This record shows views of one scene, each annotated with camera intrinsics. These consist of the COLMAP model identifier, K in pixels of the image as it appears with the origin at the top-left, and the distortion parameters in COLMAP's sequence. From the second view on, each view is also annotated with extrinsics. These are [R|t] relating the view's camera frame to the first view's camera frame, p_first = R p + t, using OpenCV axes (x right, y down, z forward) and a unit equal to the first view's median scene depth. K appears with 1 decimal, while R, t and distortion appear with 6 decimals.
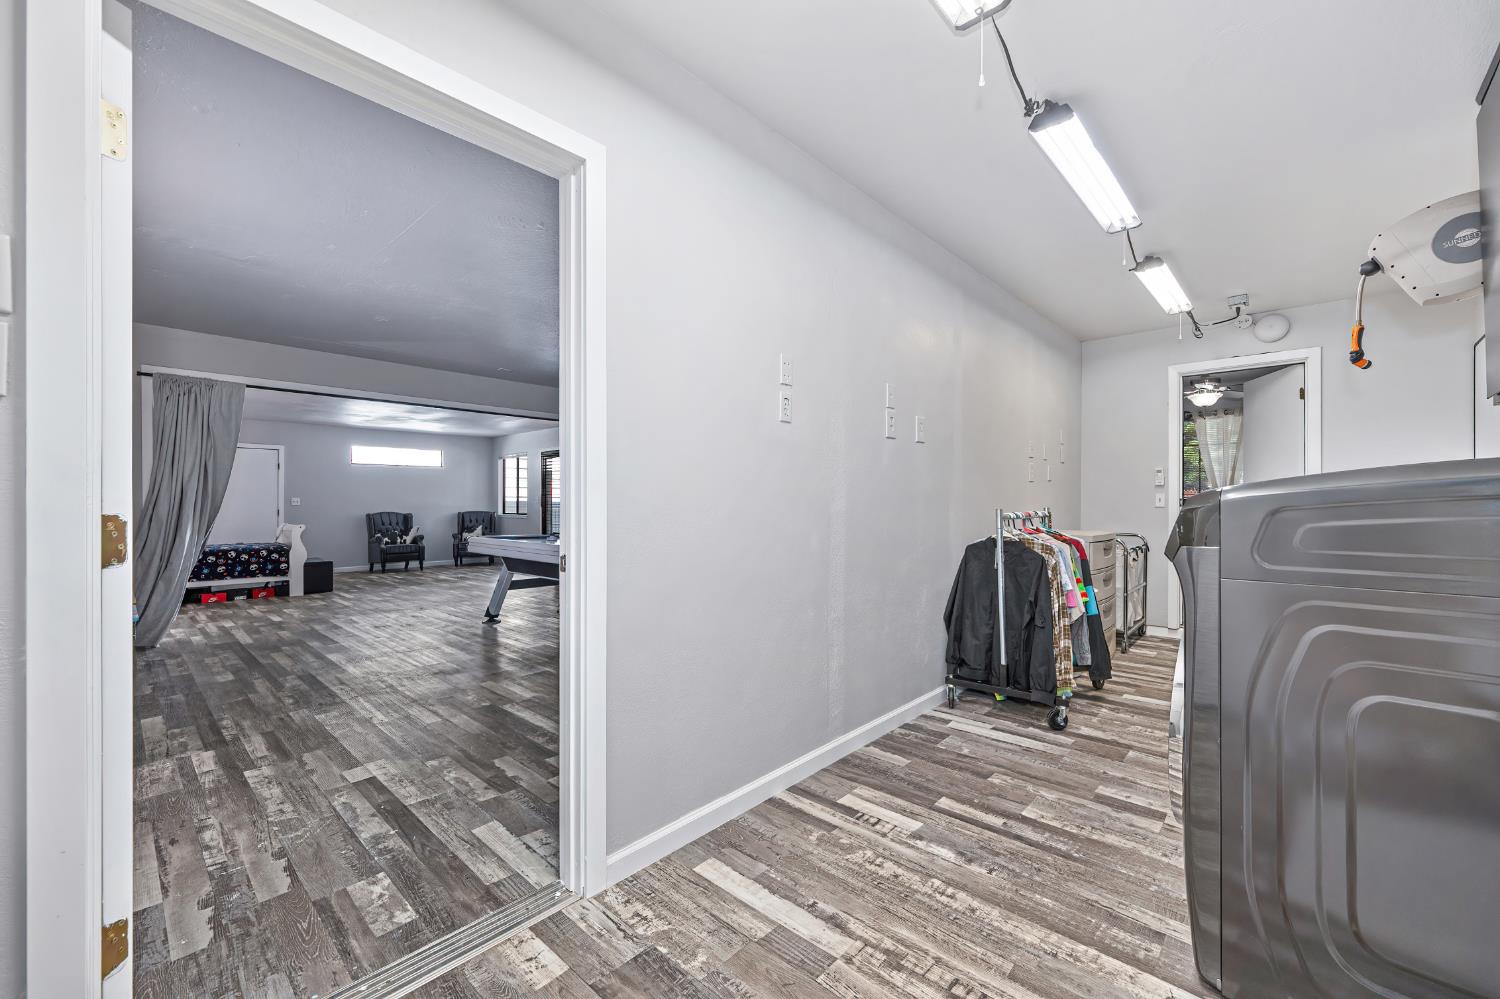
lens RADIAL K [[589.1, 0, 748.8], [0, 589.1, 500.7], [0, 0, 1]] dist [-0.001544, 0.000247]
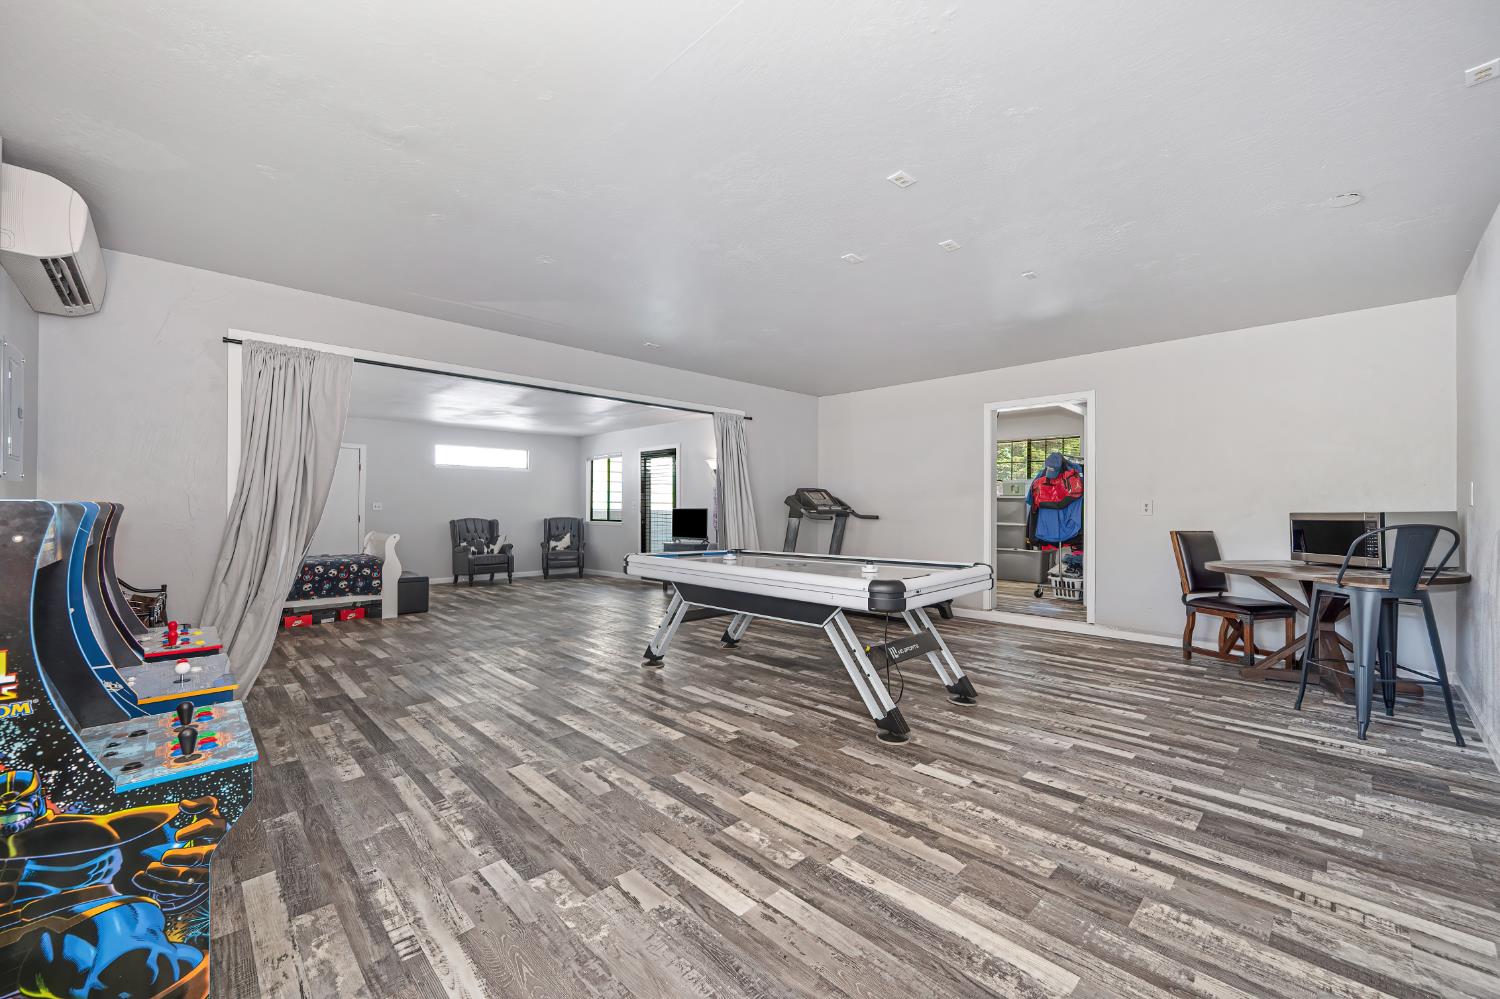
lens RADIAL K [[579.9, 0, 750.0], [0, 579.9, 499.5], [0, 0, 1]] dist [-0.000292, 0.000046]
pose [[0.998922, 0.004181, -0.046233, -0.212556], [-0.004673, 0.999934, -0.010533, -0.003165], [0.046186, 0.010738, 0.998875, 0.186967]]
